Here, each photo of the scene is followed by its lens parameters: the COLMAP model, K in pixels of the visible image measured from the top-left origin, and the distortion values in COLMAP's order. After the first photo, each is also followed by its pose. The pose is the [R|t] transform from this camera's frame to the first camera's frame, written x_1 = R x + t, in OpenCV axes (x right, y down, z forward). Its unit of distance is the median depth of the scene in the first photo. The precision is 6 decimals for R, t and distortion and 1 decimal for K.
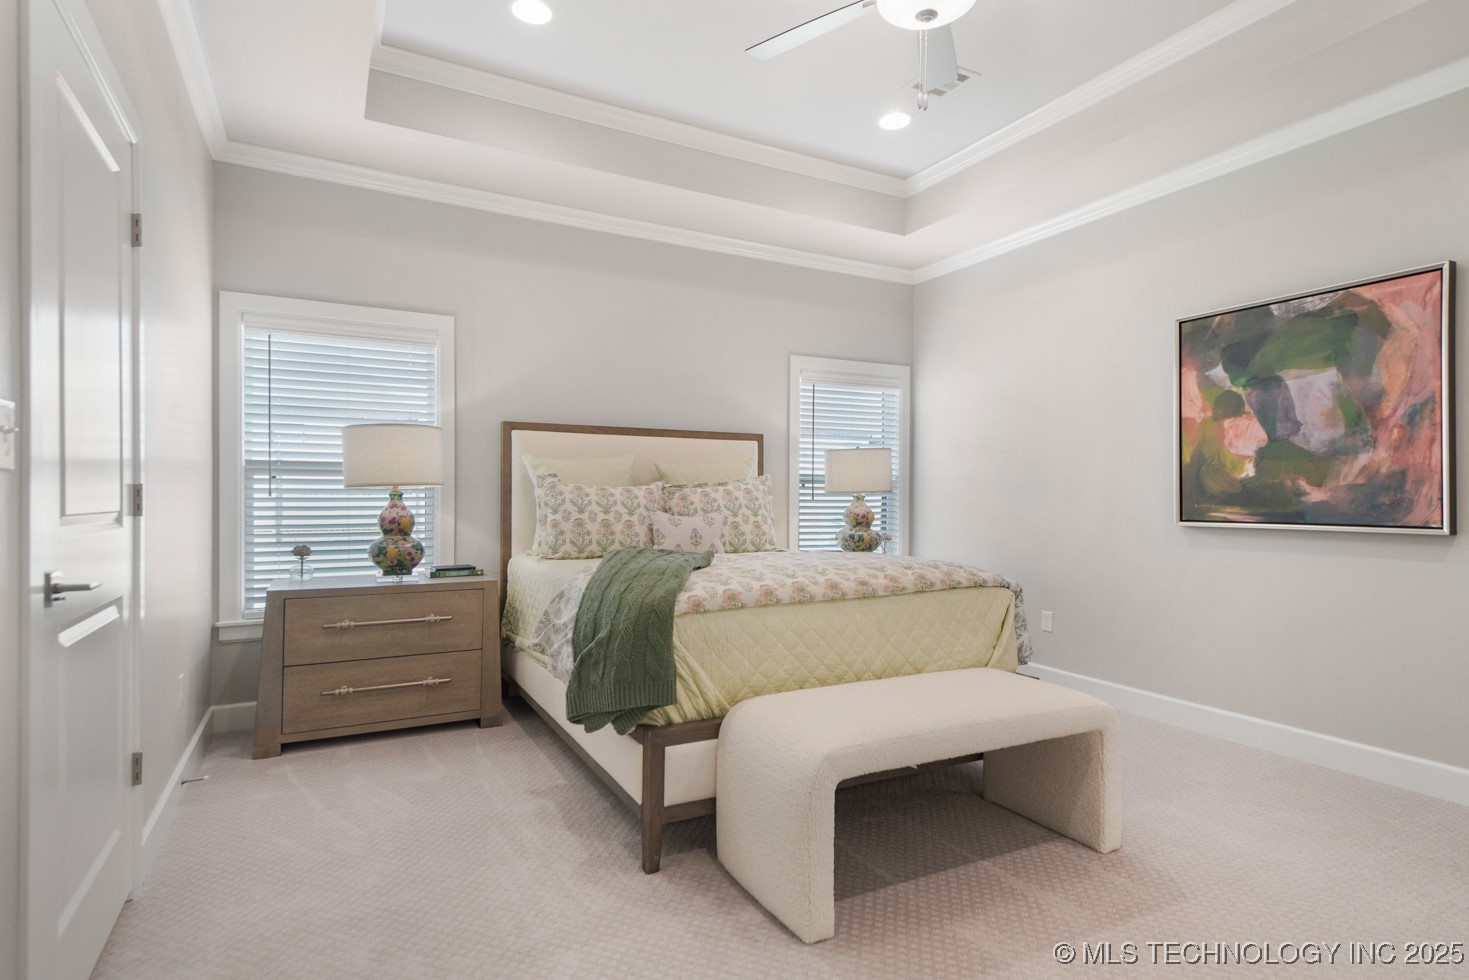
lens RADIAL K [[755.6, 0, 730.7], [0, 755.6, 494.4], [0, 0, 1]] dist [0.047049, 0.001337]
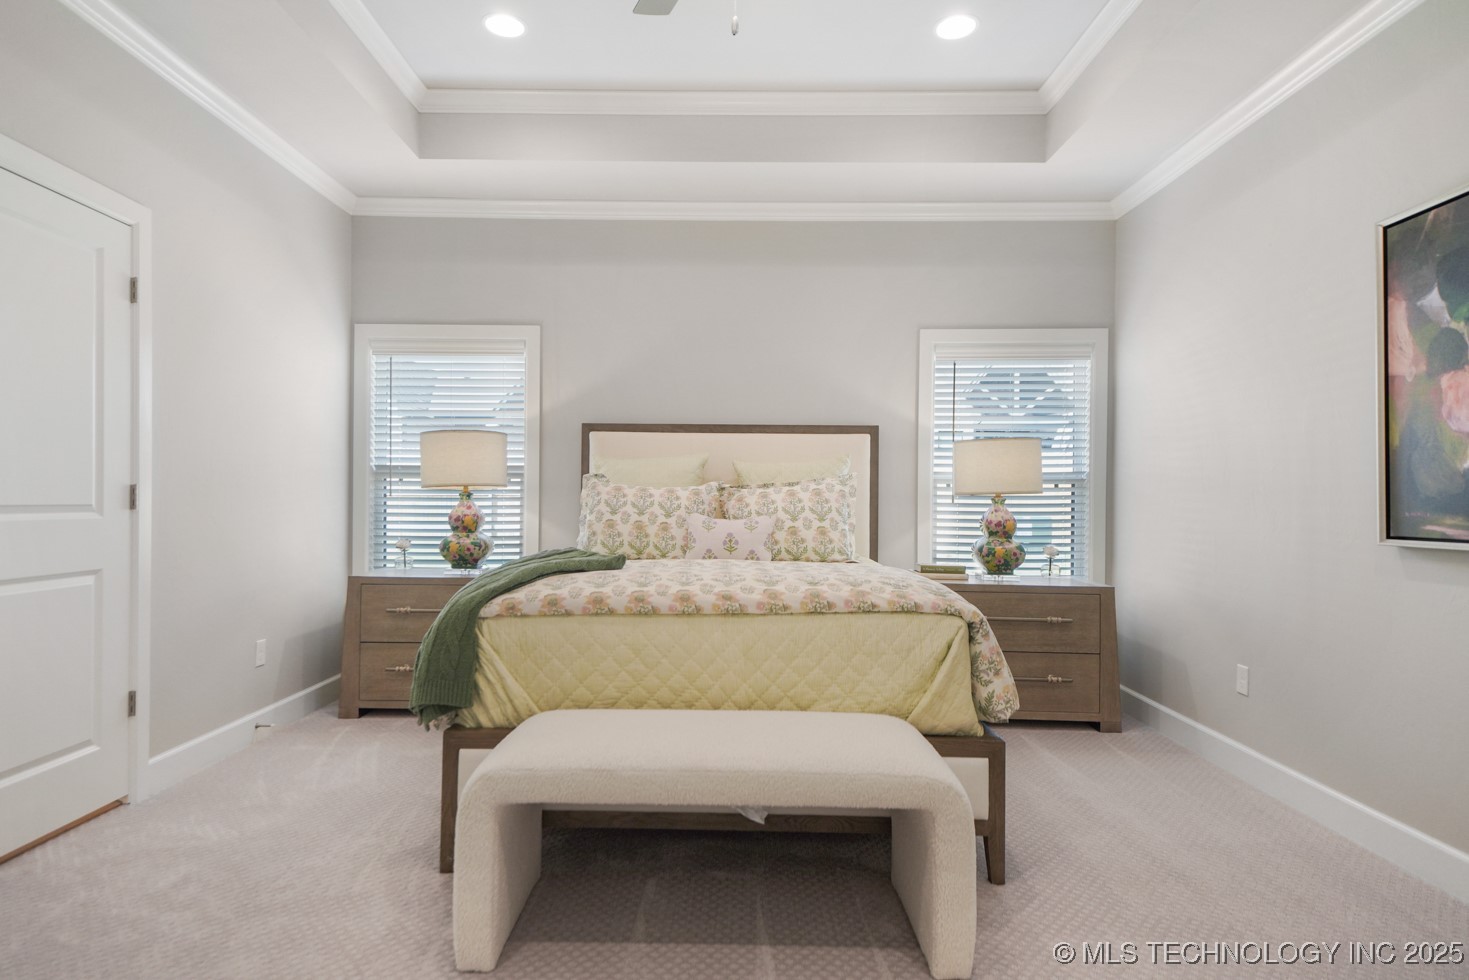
lens RADIAL K [[832.1, 0, 728.7], [0, 832.1, 493.0], [0, 0, 1]] dist [0.046887, -0.009020]
pose [[0.883125, 0.000162, -0.469138, 0.478778], [-0.003428, 0.999975, -0.006107, 0.003870], [0.469126, 0.007002, 0.883104, 0.129920]]
